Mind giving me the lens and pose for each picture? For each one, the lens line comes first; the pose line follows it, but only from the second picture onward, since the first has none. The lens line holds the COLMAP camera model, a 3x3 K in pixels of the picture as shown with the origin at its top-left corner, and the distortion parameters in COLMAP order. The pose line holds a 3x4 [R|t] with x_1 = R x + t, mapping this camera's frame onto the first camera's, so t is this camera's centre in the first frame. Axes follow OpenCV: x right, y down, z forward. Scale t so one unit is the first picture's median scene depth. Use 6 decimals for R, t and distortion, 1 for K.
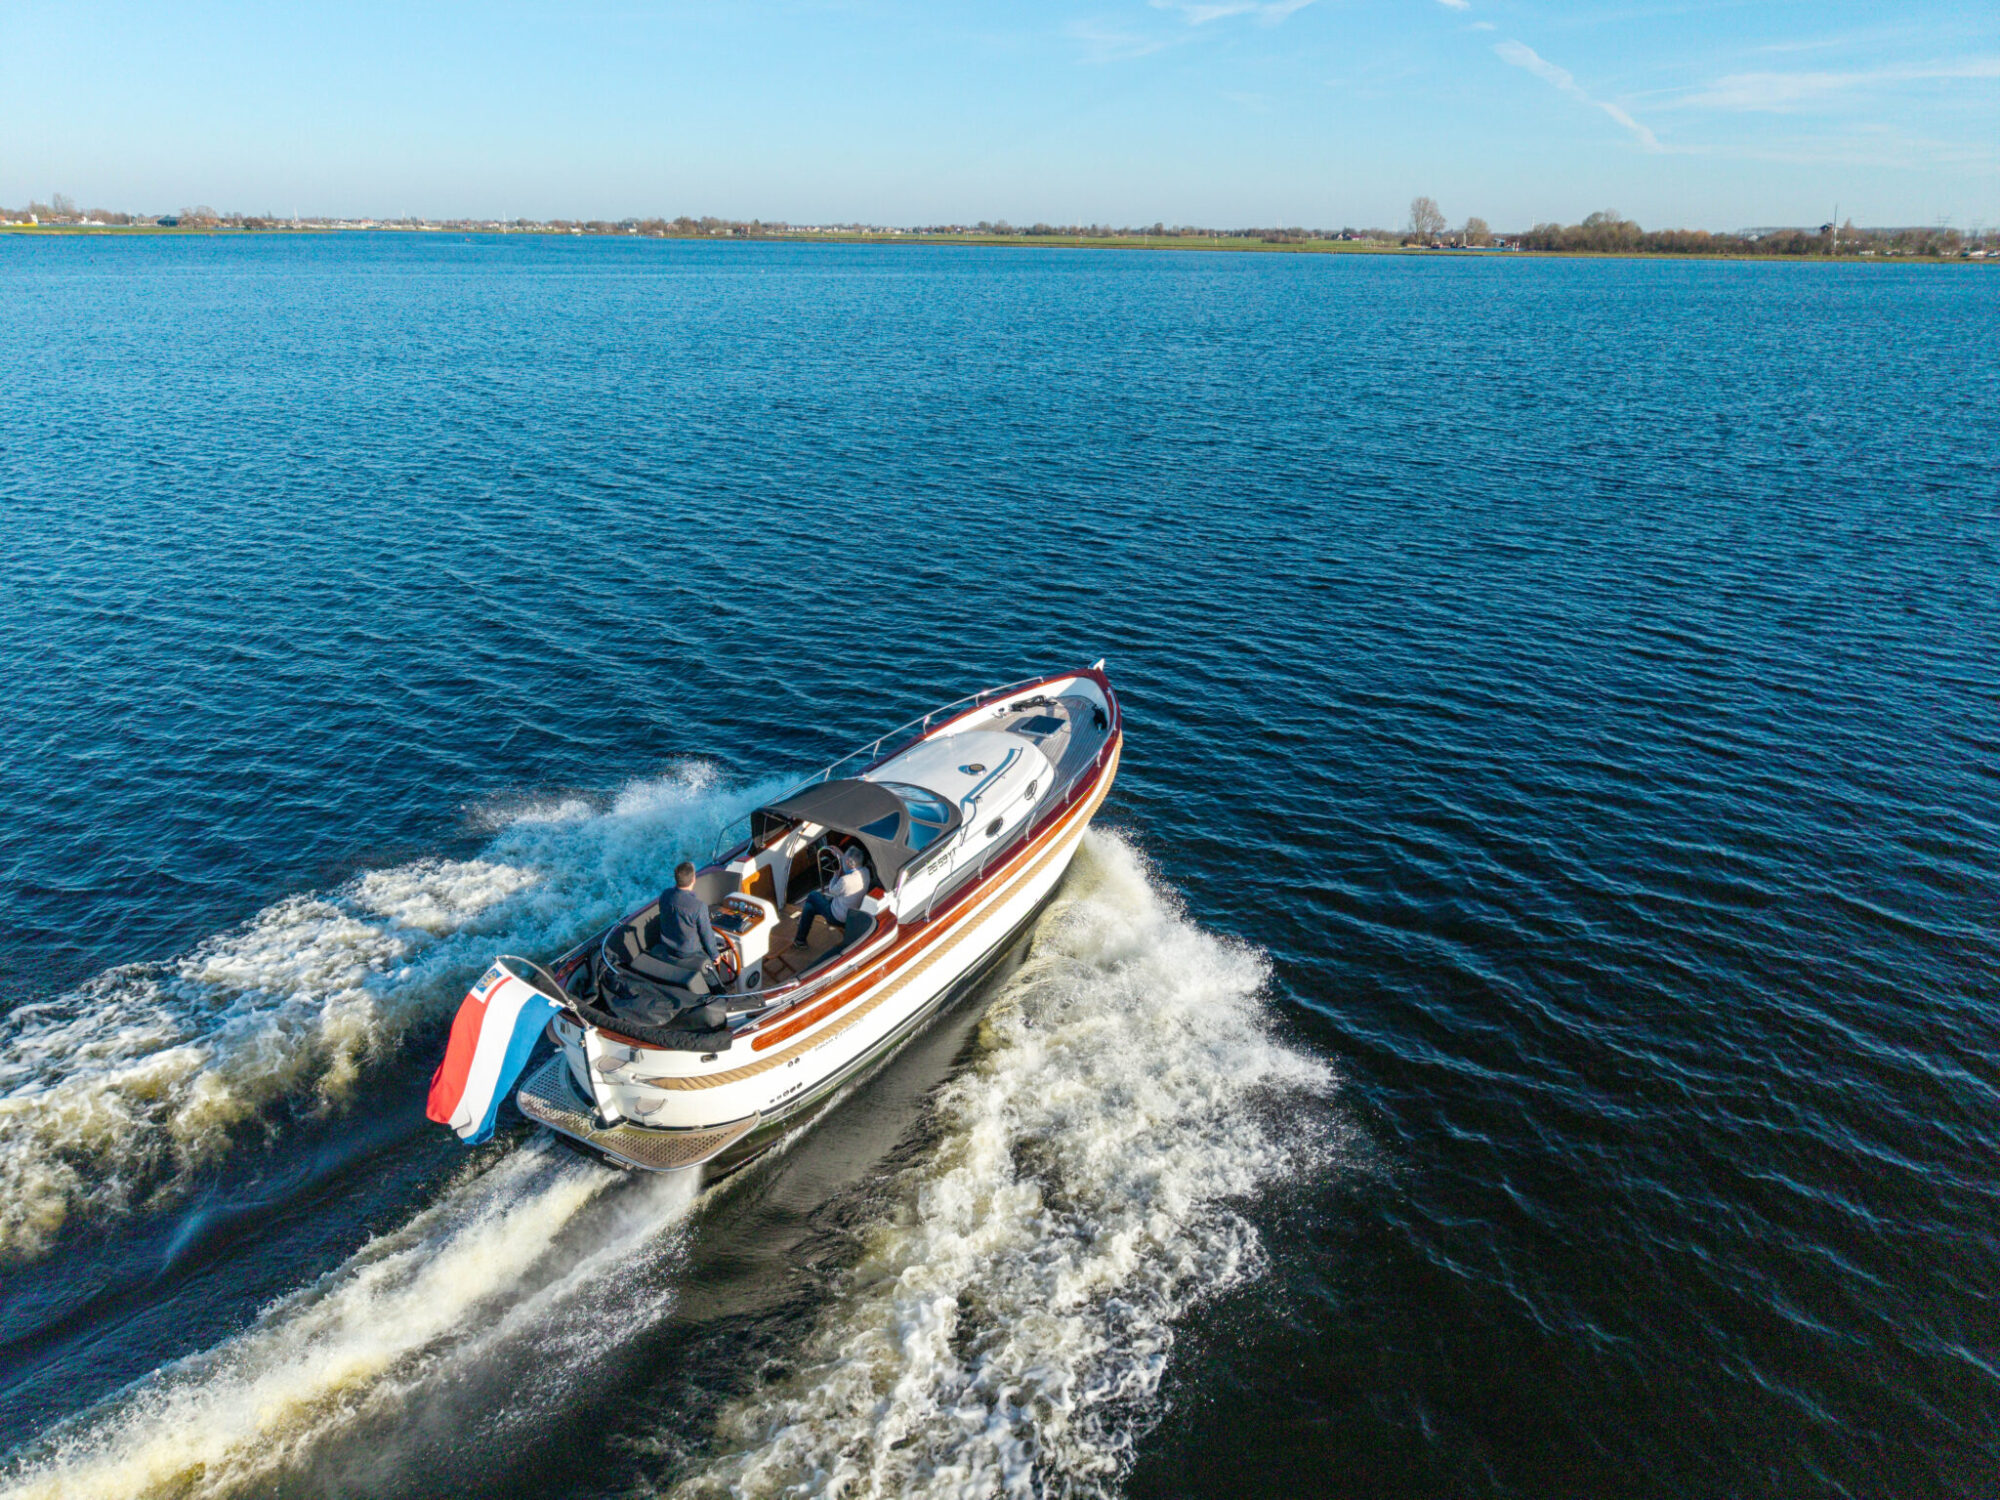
lens RADIAL K [[1400.2, 0, 1001.3], [0, 1400.2, 758.5], [0, 0, 1]] dist [0.077624, -0.001251]
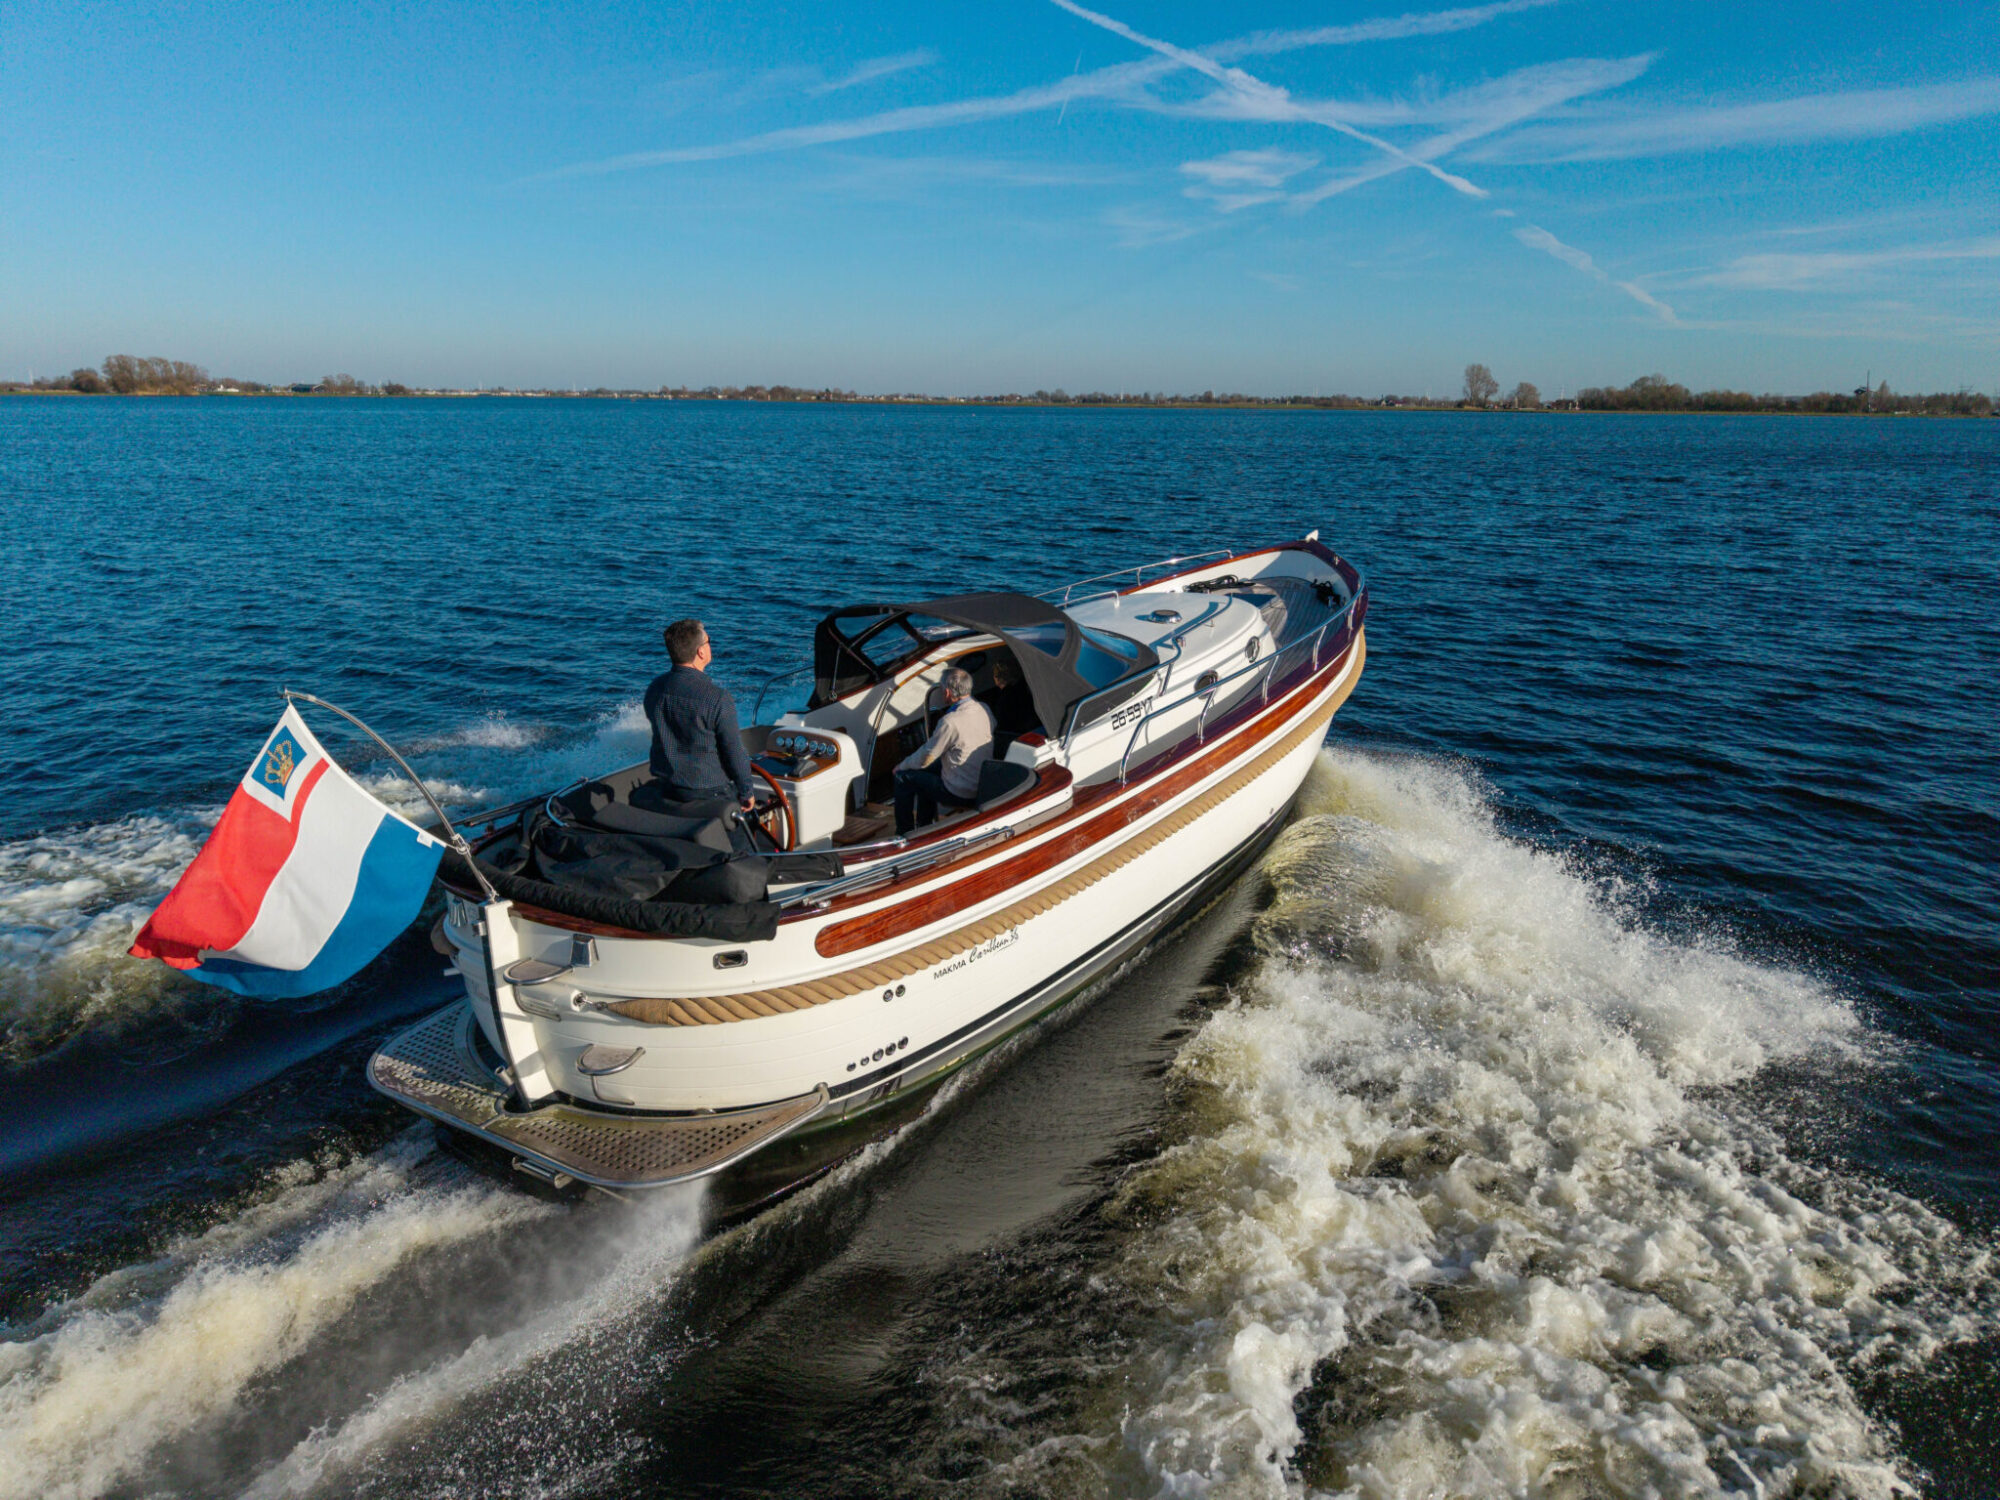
lens RADIAL K [[1400.2, 0, 998.8], [0, 1400.2, 748.3], [0, 0, 1]] dist [0.077624, -0.001251]
pose [[0.999213, 0.006850, -0.039060, -0.089167], [-0.011257, 0.993445, -0.113759, 0.183766], [0.038025, 0.114109, 0.992740, 0.478087]]
